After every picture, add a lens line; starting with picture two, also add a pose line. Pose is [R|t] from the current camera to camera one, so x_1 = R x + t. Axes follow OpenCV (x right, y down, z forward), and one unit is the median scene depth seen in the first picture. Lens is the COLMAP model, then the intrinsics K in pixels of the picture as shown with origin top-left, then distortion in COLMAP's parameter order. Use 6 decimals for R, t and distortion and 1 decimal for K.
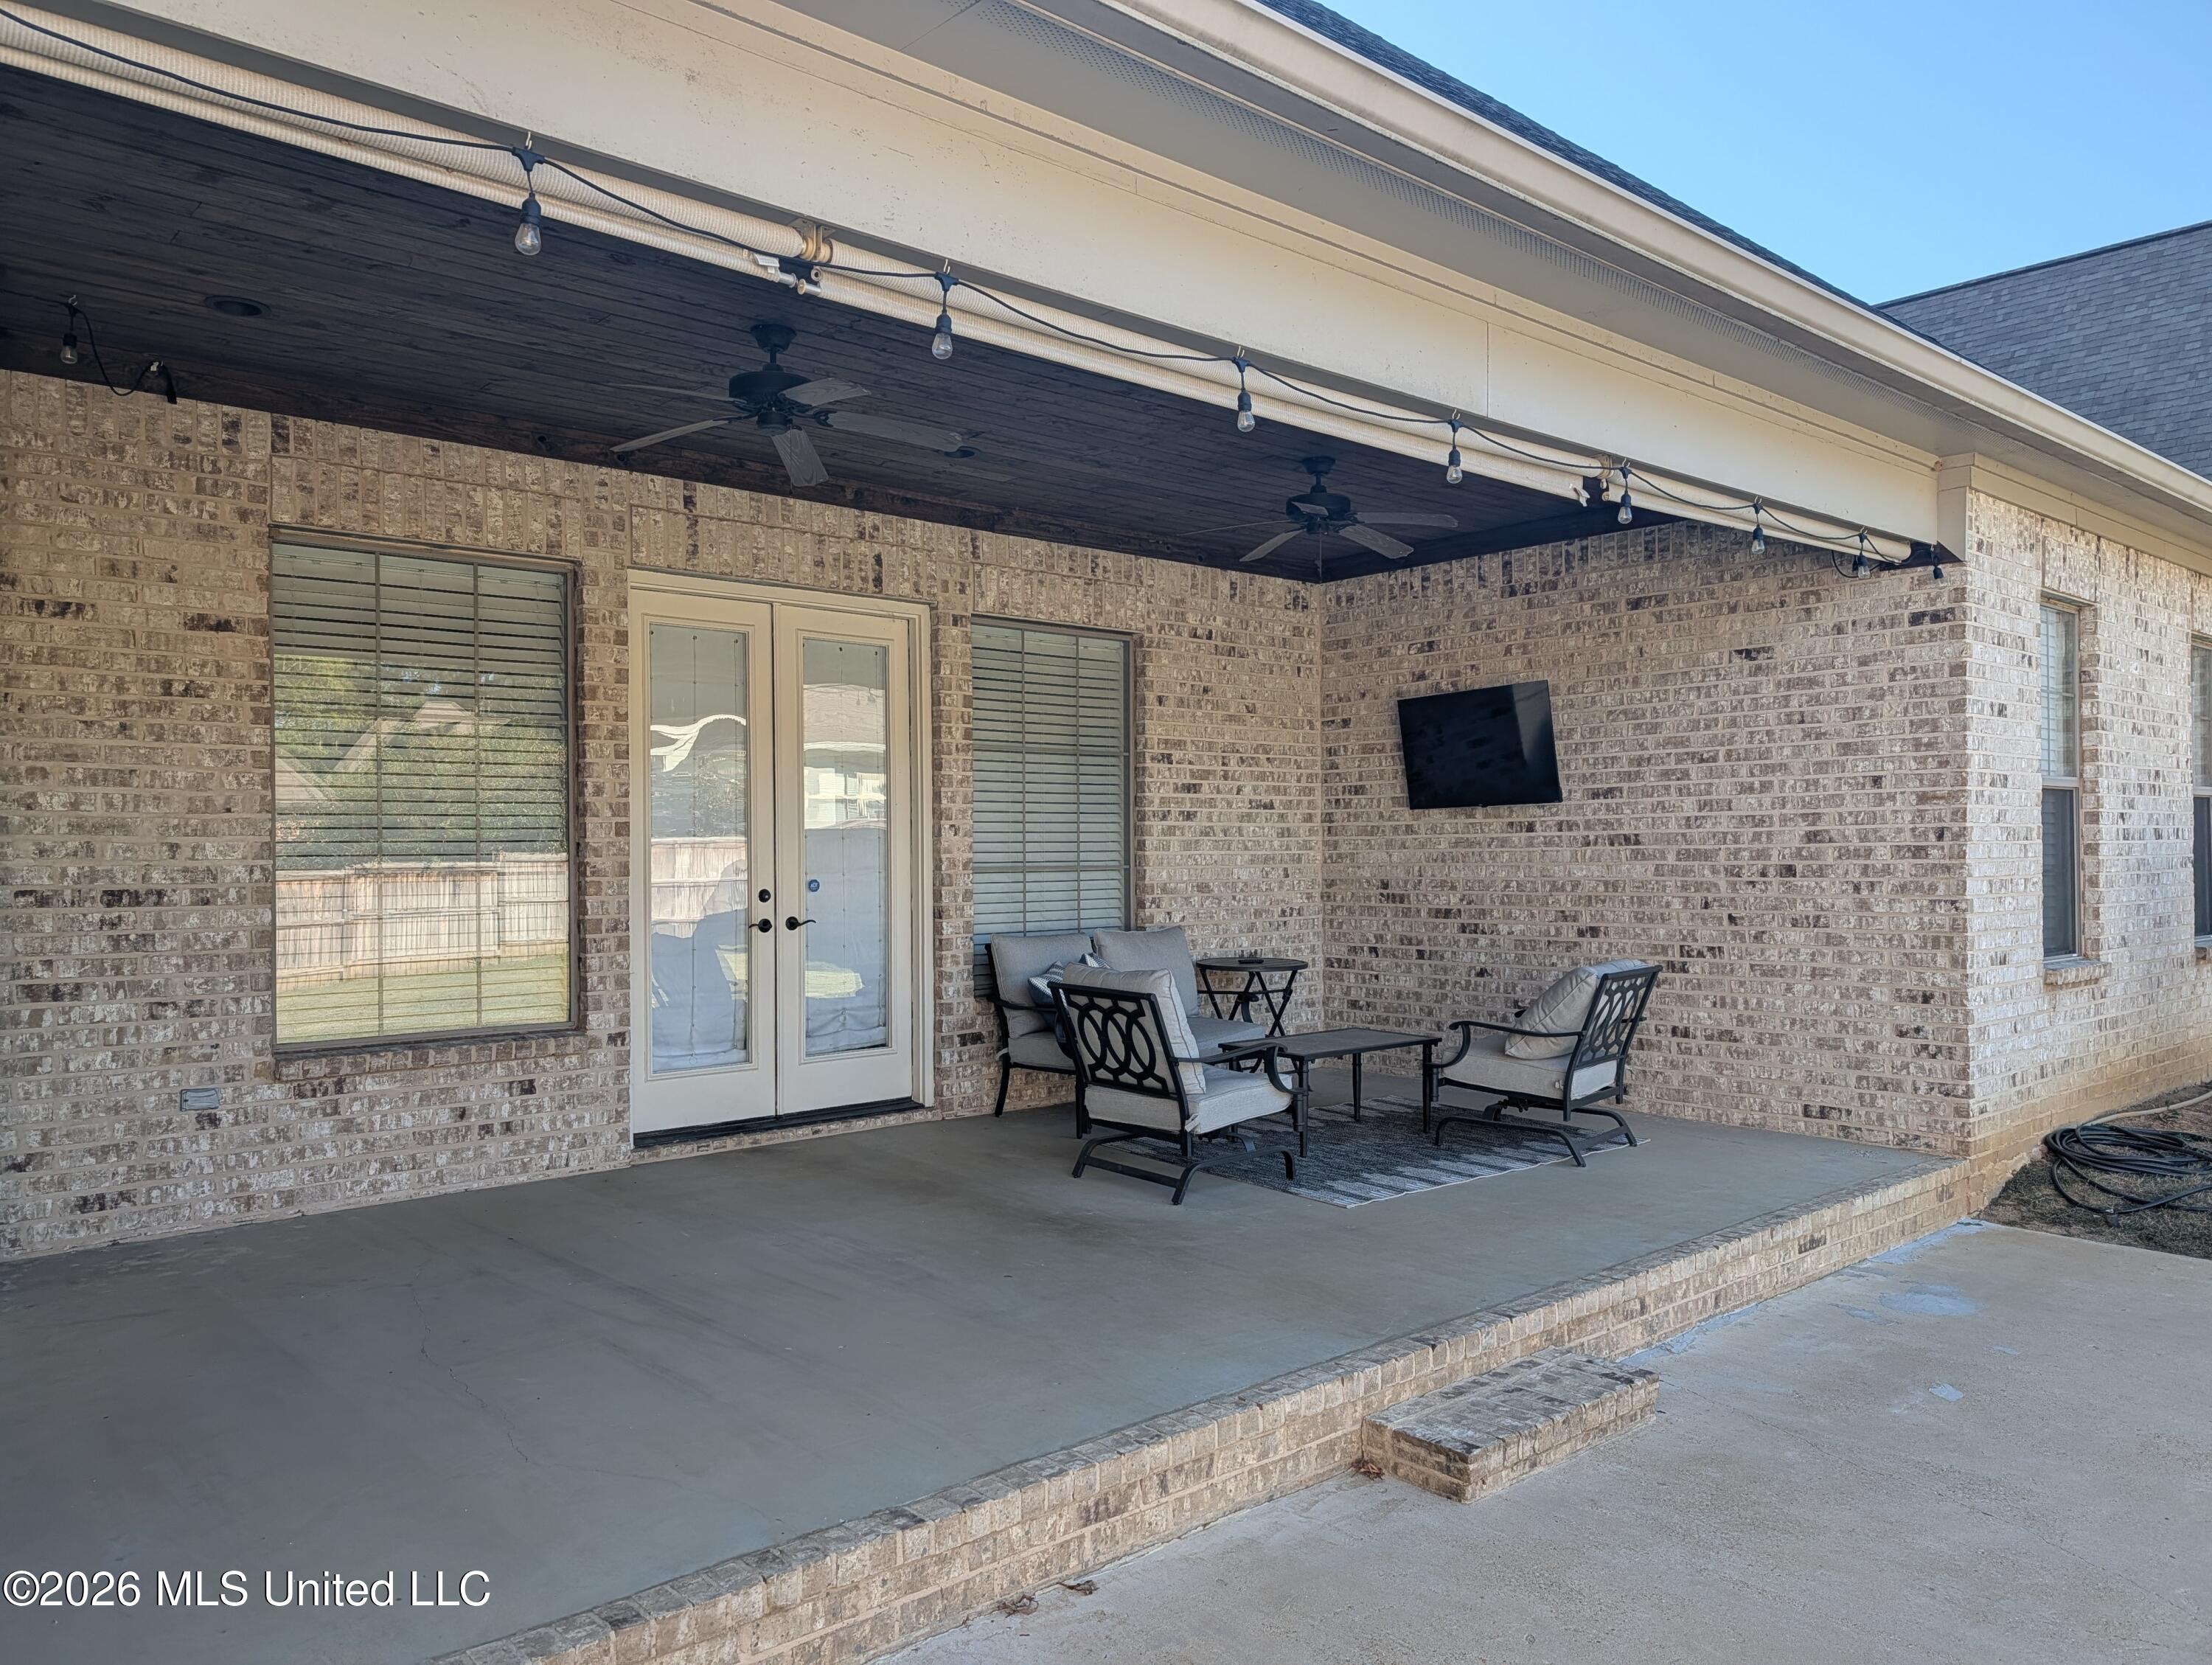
lens RADIAL K [[1574.5, 0, 1106.7], [0, 1574.5, 838.5], [0, 0, 1]] dist [-0.000839, -0.000563]
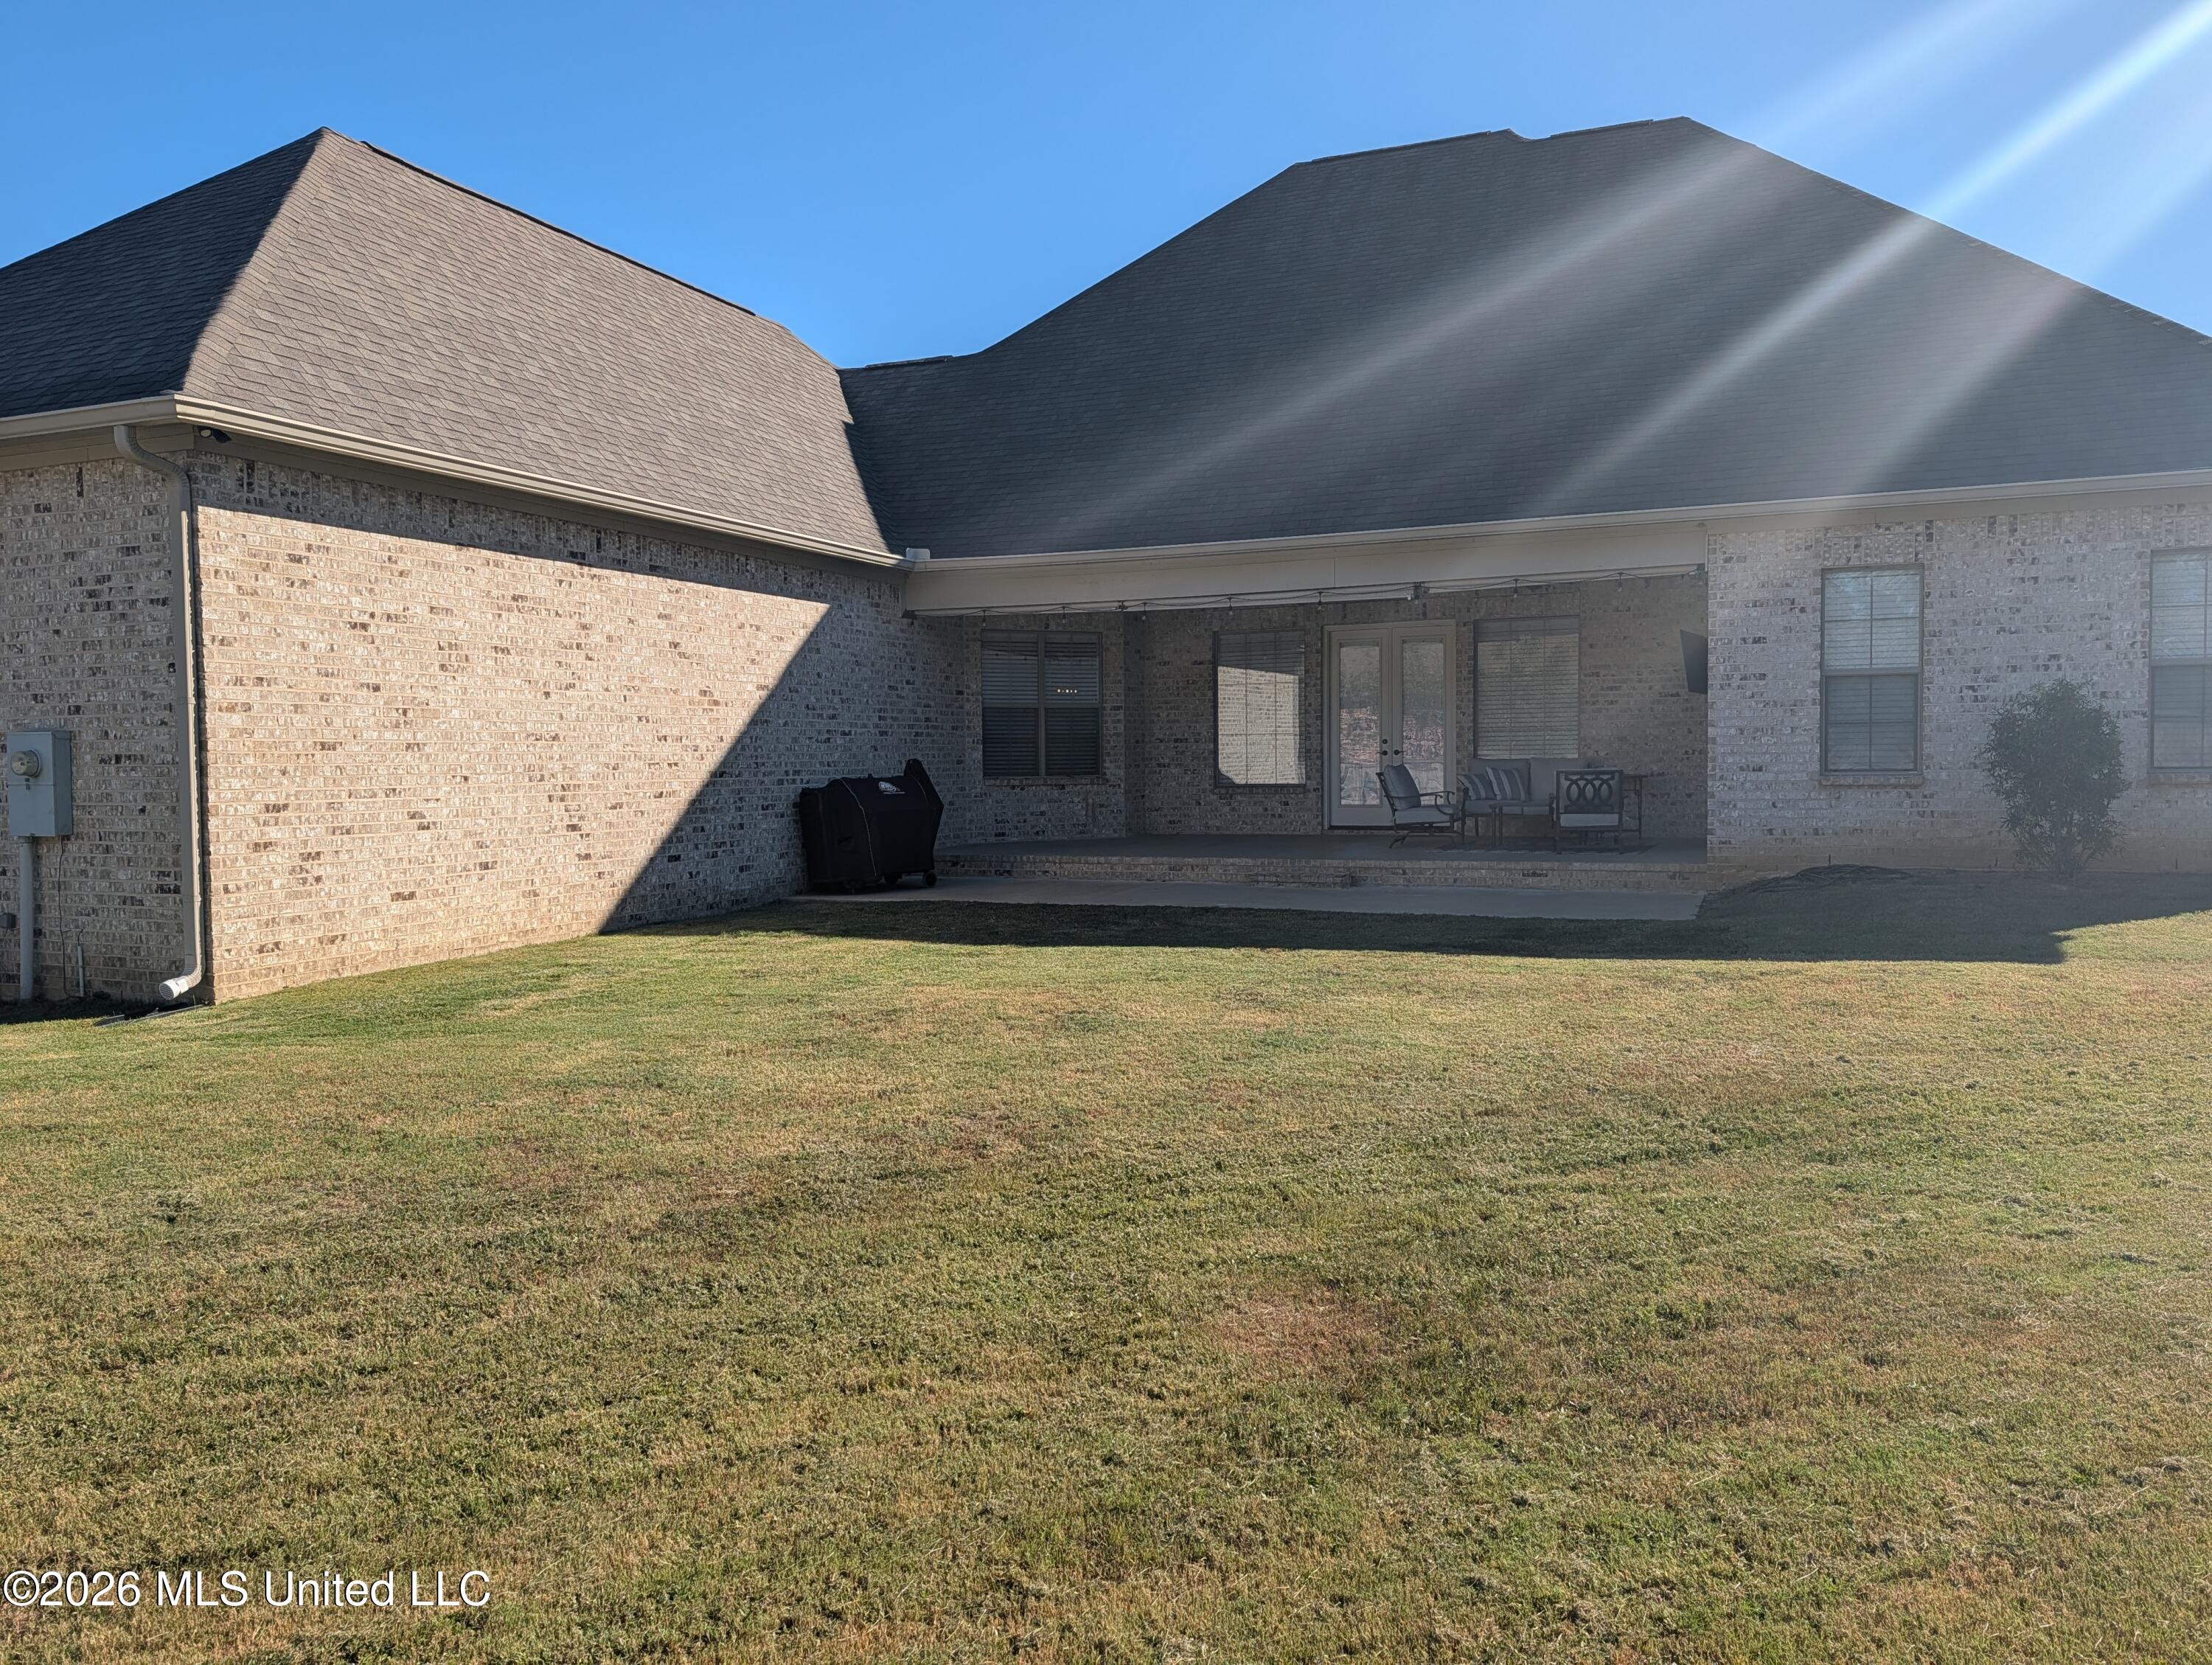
lens RADIAL K [[1574.5, 0, 1107.6], [0, 1574.5, 829.7], [0, 0, 1]] dist [-0.000839, -0.000563]
pose [[0.413973, 0.036903, -0.909541, 2.120563], [0.015682, 0.998740, 0.047660, 0.054664], [0.910154, -0.033994, 0.412873, -0.538388]]
